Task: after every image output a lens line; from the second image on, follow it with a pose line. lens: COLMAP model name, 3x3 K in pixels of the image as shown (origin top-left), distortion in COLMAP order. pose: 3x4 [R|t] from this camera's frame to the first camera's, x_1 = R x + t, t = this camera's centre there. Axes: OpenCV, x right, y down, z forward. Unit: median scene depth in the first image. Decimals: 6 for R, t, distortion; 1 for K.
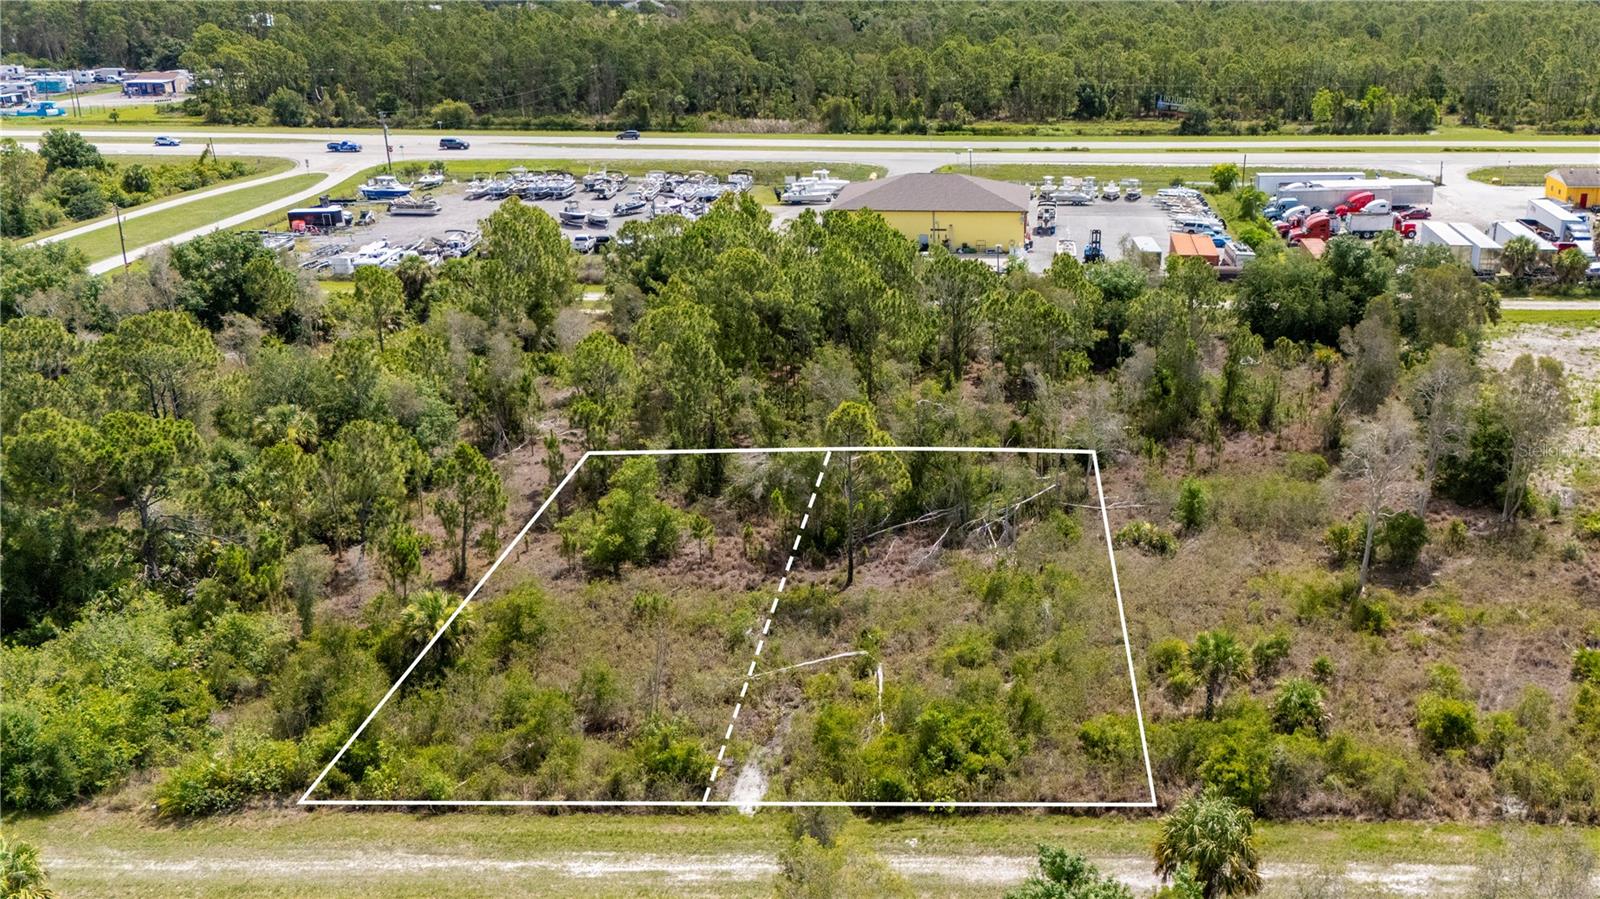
lens RADIAL K [[1467.6, 0, 1004.1], [0, 1467.6, 448.0], [0, 0, 1]] dist [0.067872, -0.053609]
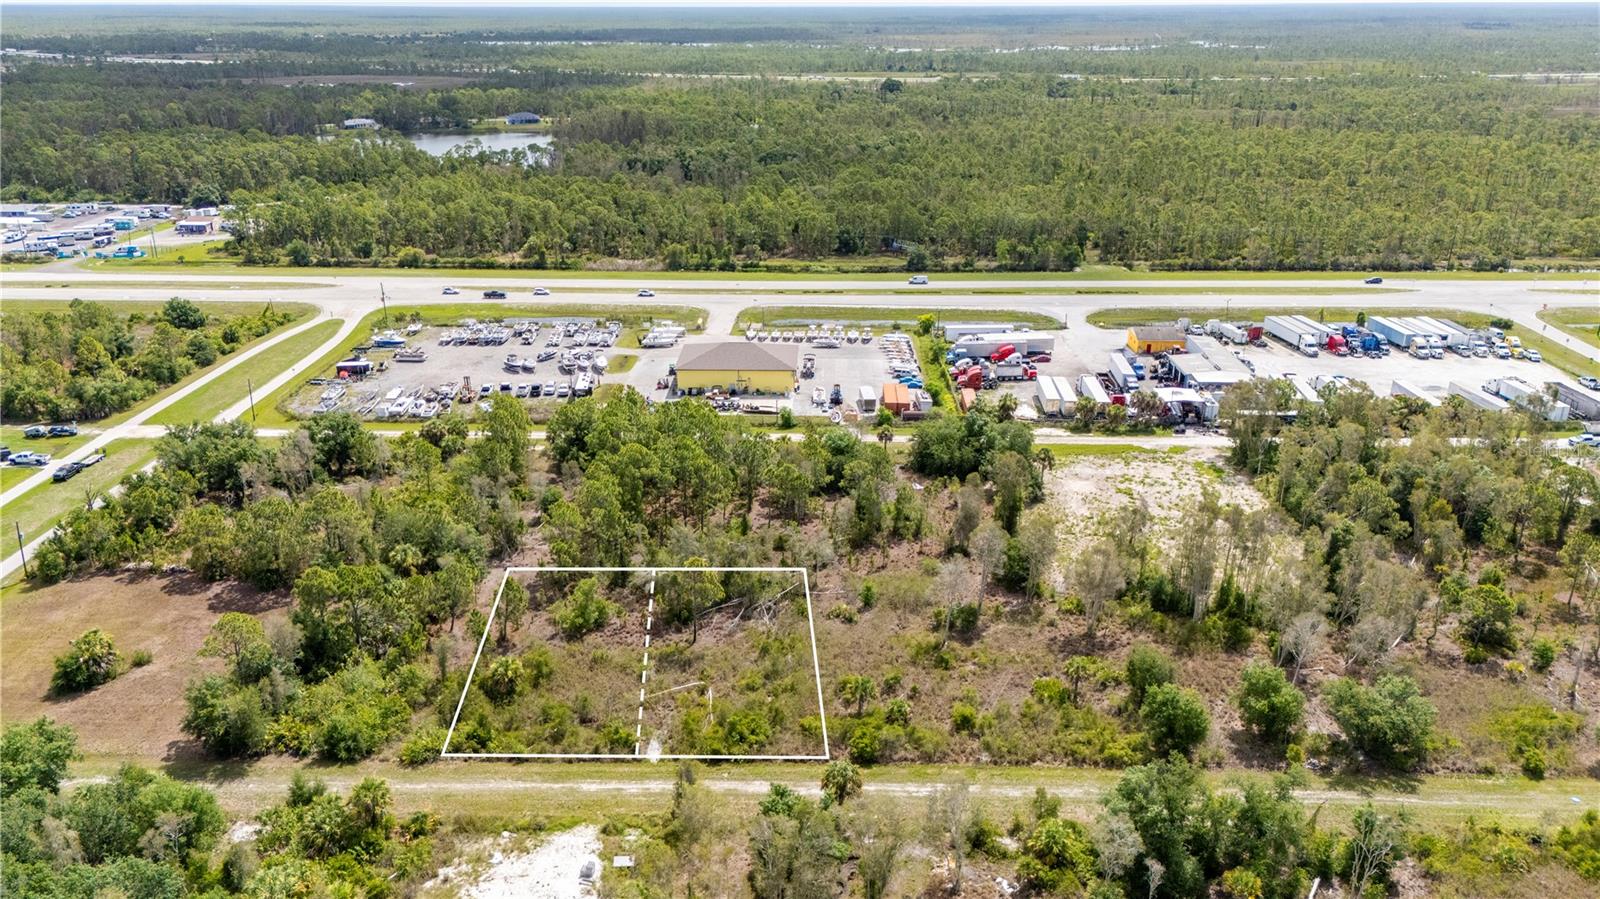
lens RADIAL K [[1170.1, 0, 800.0], [0, 1170.1, 449.5], [0, 0, 1]] dist [0.076585, -0.079930]
pose [[0.999990, -0.004437, -0.000409, 0.041676], [0.004445, 0.999740, 0.022348, -0.204418], [0.000309, -0.022349, 0.999750, -0.603219]]
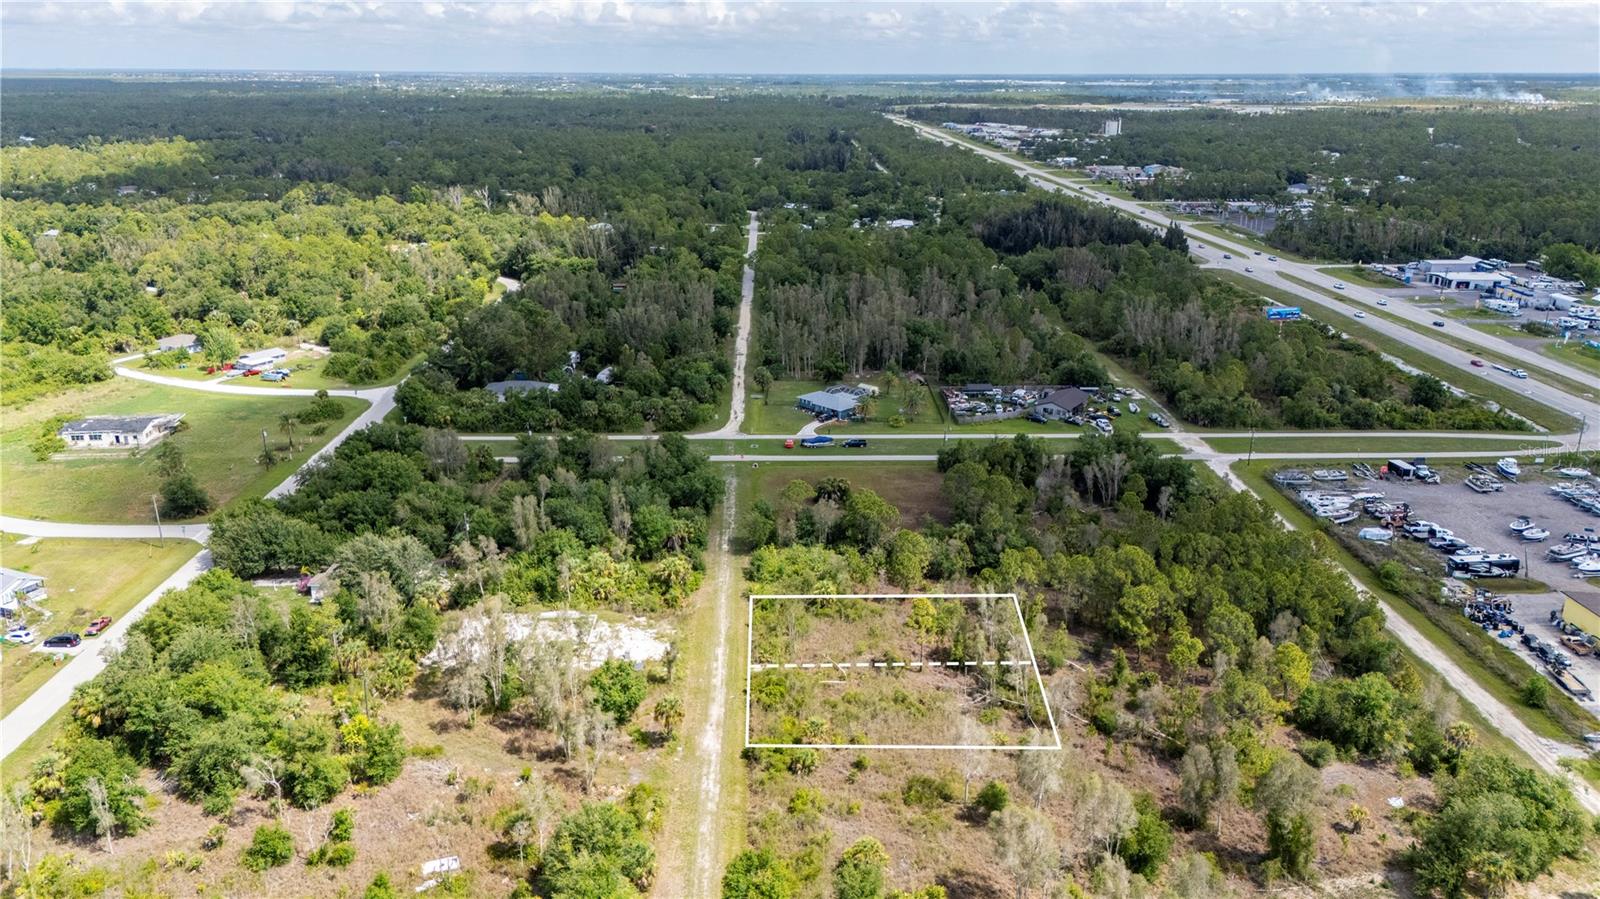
lens RADIAL K [[1170.1, 0, 800.0], [0, 1170.1, 449.5], [0, 0, 1]] dist [0.076585, -0.079930]
pose [[0.031209, 0.296258, -0.954598, 1.537419], [-0.328646, 0.905001, 0.270121, -0.658822], [0.943937, 0.305295, 0.125609, 0.507471]]
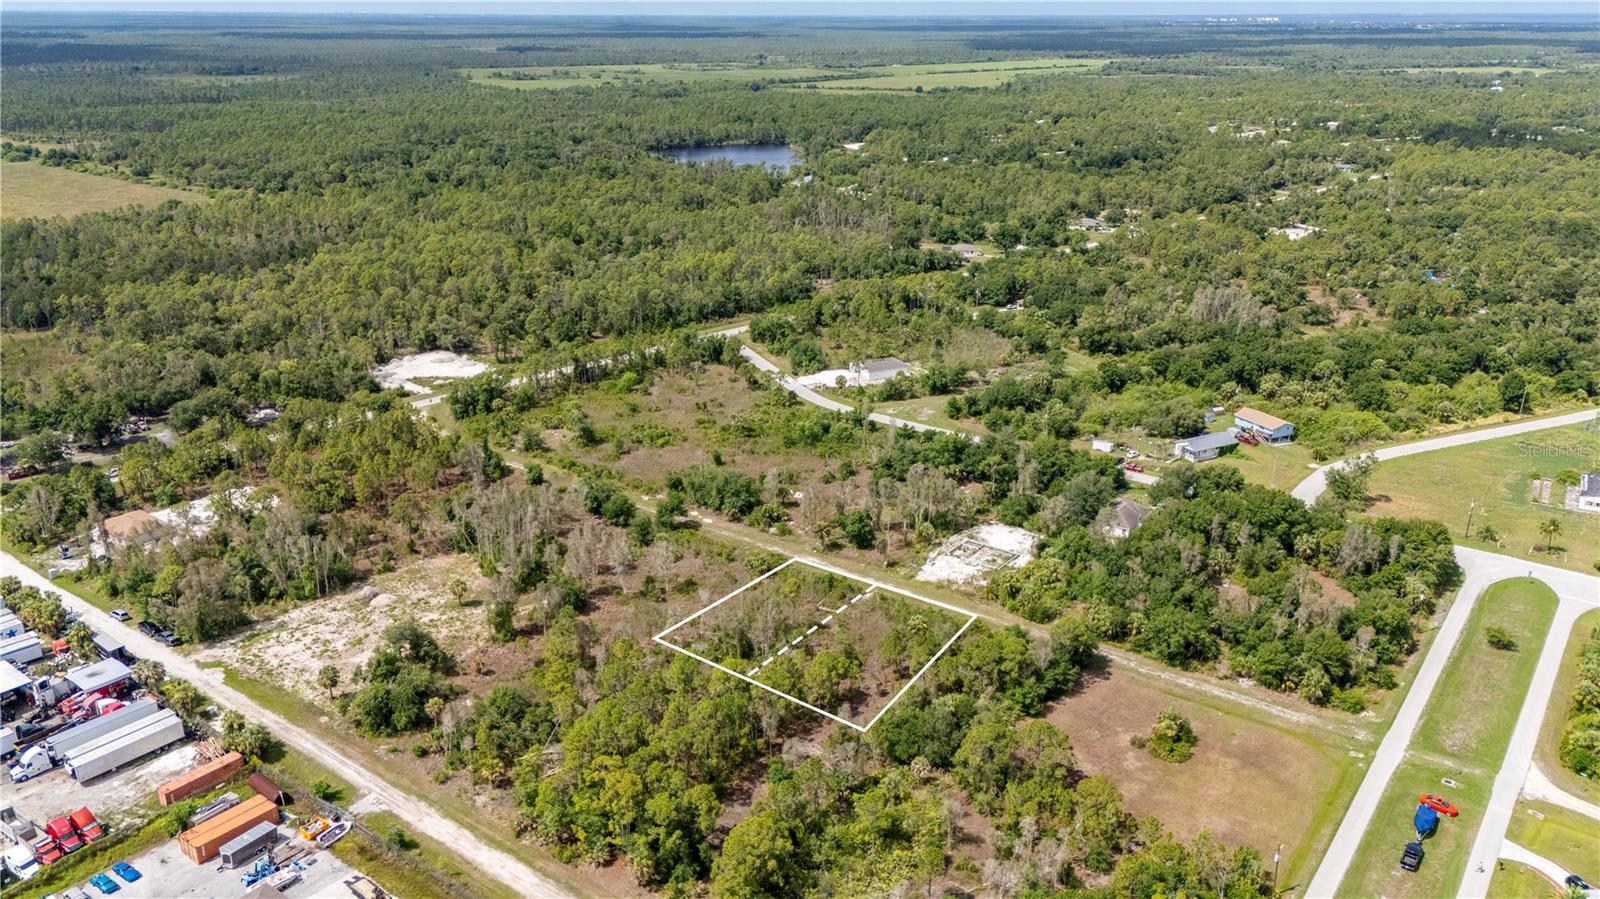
lens RADIAL K [[1170.1, 0, 800.0], [0, 1170.1, 449.5], [0, 0, 1]] dist [0.076585, -0.079930]
pose [[-0.802568, -0.196964, 0.563107, -1.391320], [0.196240, 0.804224, 0.560993, -1.577211], [-0.563360, 0.560739, -0.606793, 2.216964]]
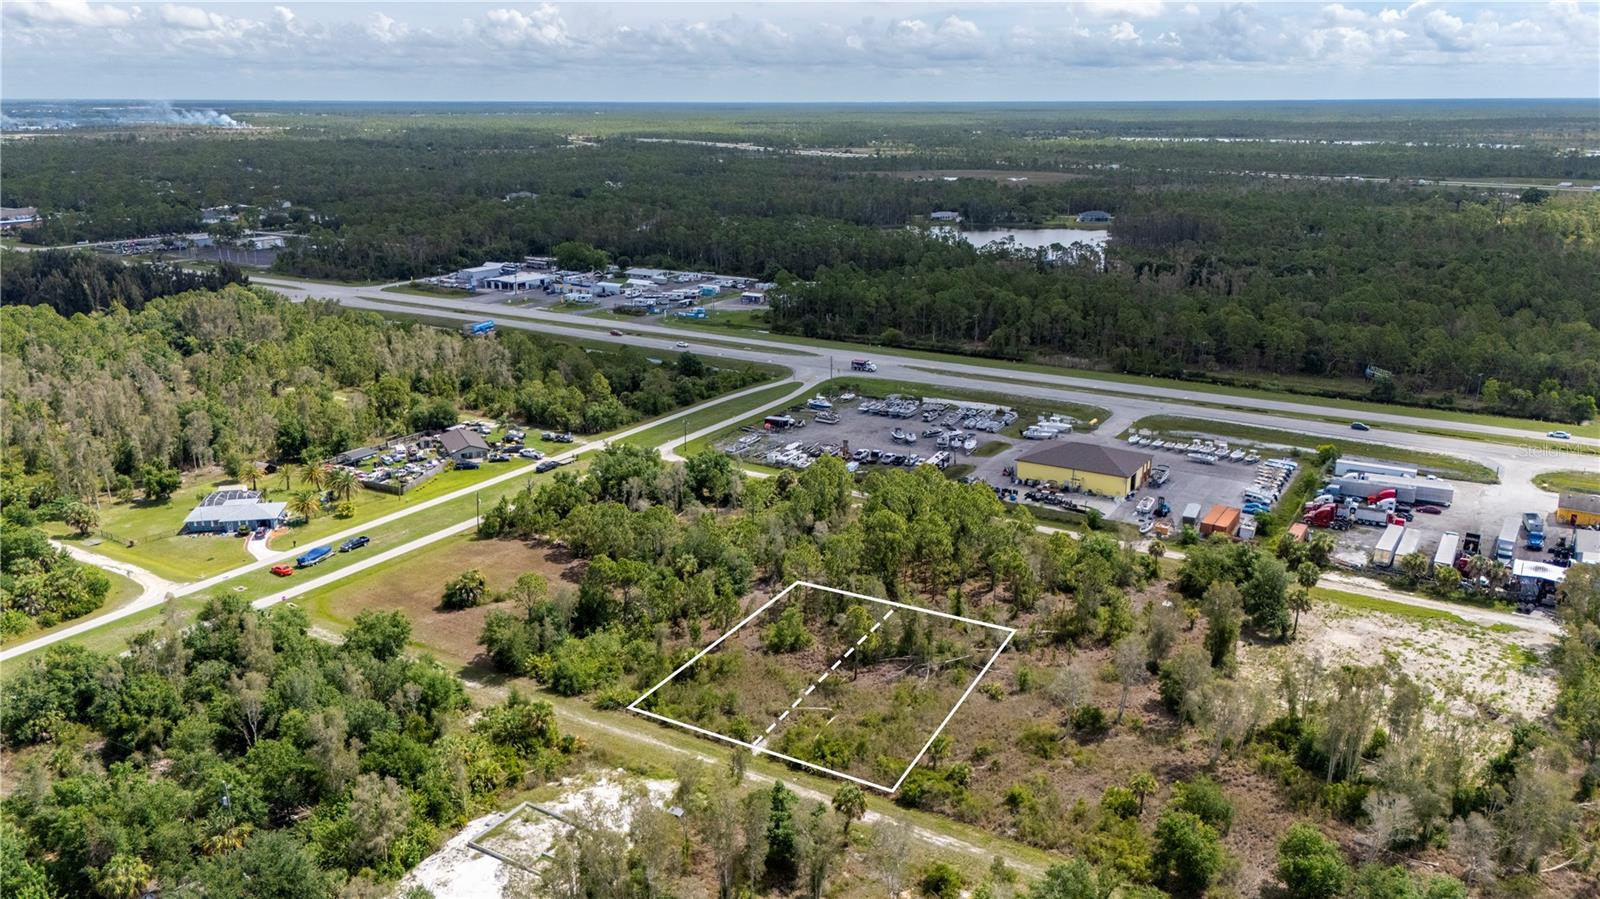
lens RADIAL K [[1170.1, 0, 800.0], [0, 1170.1, 449.5], [0, 0, 1]] dist [0.076585, -0.079930]
pose [[0.868208, 0.137714, -0.476706, 0.657263], [-0.161965, 0.986747, -0.009923, -0.237723], [0.469022, 0.085825, 0.879007, -0.730042]]
